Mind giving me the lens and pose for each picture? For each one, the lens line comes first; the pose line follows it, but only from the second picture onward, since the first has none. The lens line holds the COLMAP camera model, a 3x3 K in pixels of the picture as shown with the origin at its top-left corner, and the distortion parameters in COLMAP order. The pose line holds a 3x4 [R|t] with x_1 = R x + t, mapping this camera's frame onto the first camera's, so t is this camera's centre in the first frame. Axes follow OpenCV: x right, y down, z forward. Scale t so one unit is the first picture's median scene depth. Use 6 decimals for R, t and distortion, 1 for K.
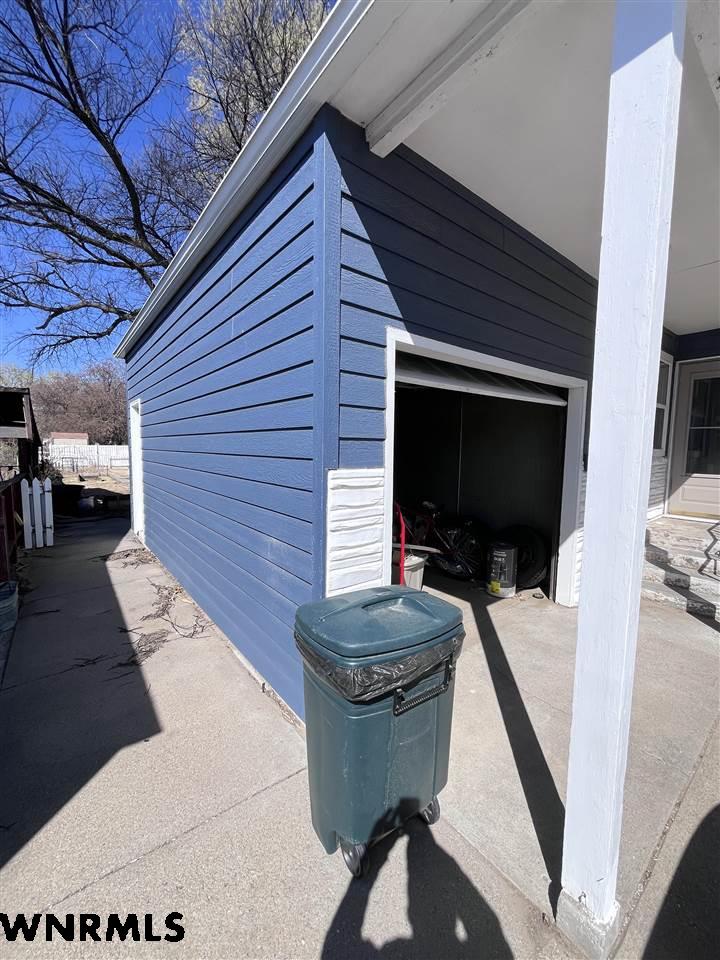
lens RADIAL K [[386.7, 0, 365.1], [0, 386.7, 480.6], [0, 0, 1]] dist [-0.001950, -0.000001]
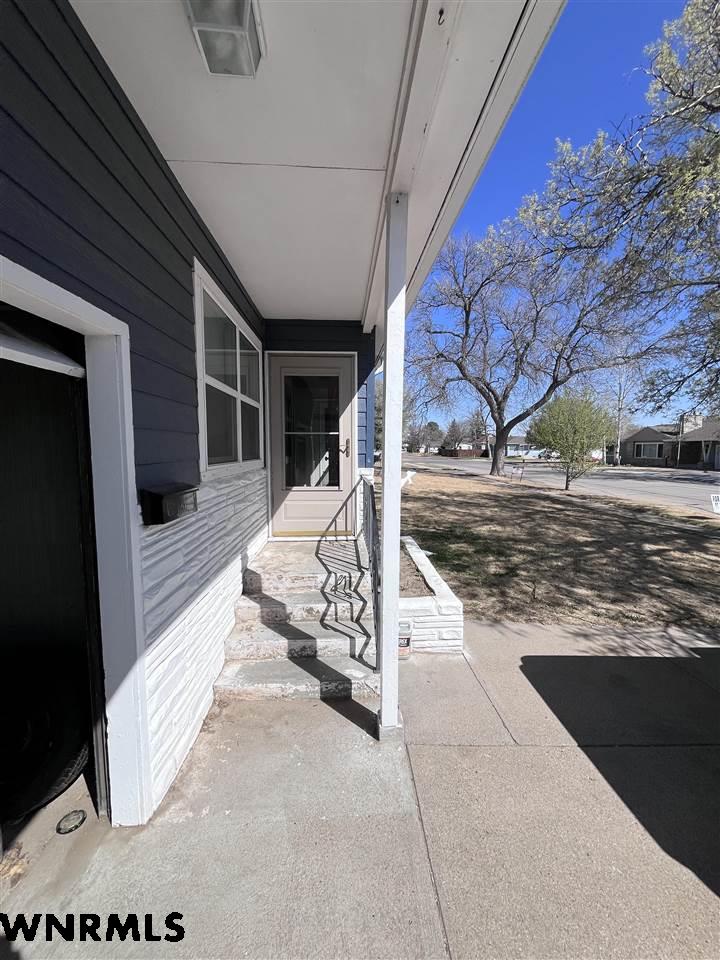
lens RADIAL K [[386.7, 0, 365.1], [0, 386.7, 479.9], [0, 0, 1]] dist [-0.001950, -0.000001]
pose [[0.580425, -0.081141, 0.810261, 0.321093], [0.081527, 0.995814, 0.041321, -0.069752], [-0.810222, 0.042075, 0.584610, 0.472944]]
